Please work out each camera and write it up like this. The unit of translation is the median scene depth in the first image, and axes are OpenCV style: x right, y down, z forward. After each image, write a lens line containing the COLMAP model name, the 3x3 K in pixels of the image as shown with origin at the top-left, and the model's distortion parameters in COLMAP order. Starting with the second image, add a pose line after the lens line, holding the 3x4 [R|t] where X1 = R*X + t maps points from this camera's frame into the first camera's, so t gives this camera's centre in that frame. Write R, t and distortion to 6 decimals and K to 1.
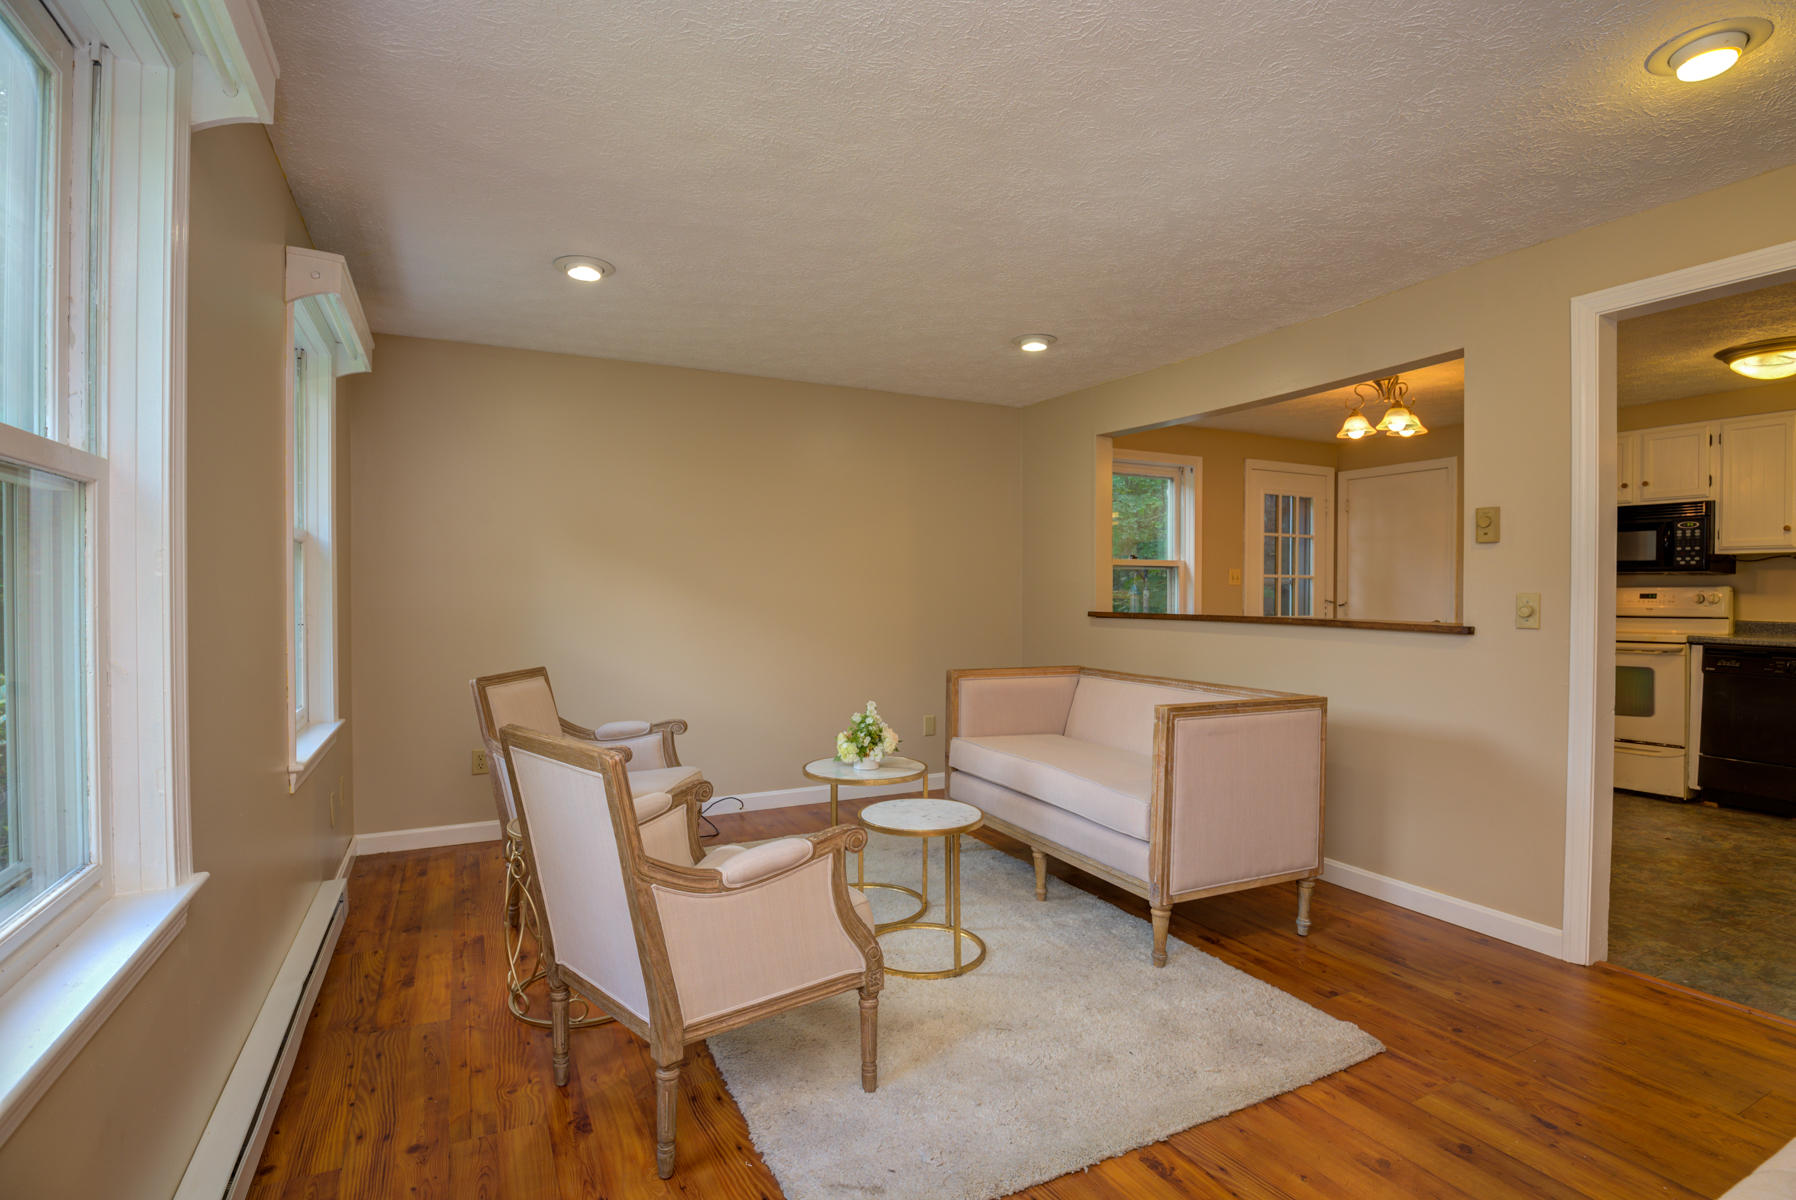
lens RADIAL K [[889.5, 0, 908.1], [0, 889.5, 594.4], [0, 0, 1]] dist [-0.002589, -0.000333]
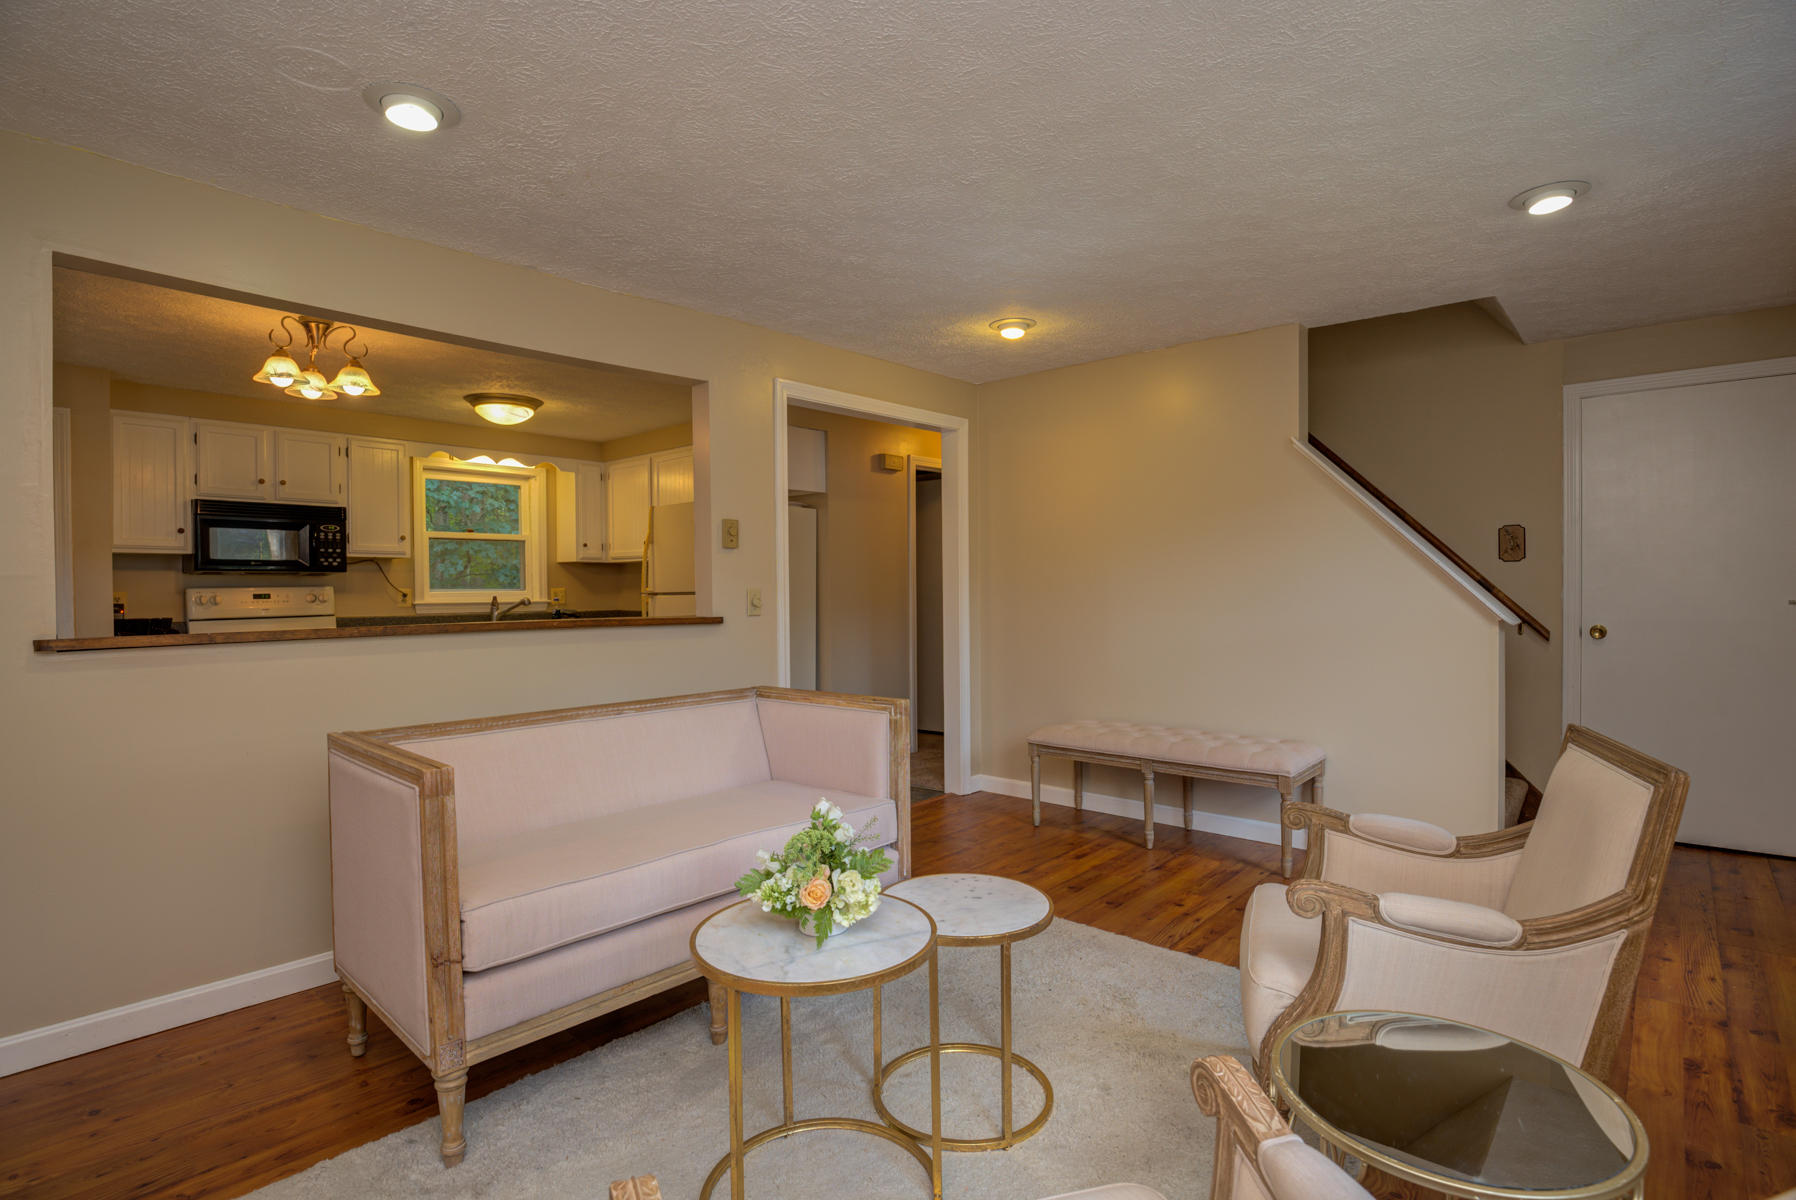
lens RADIAL K [[889.5, 0, 909.7], [0, 889.5, 595.1], [0, 0, 1]] dist [-0.002589, -0.000333]
pose [[-0.356630, -0.010506, 0.934187, -0.363352], [0.014144, 0.999761, 0.016644, -0.006105], [-0.934139, 0.019149, -0.356397, 0.737957]]
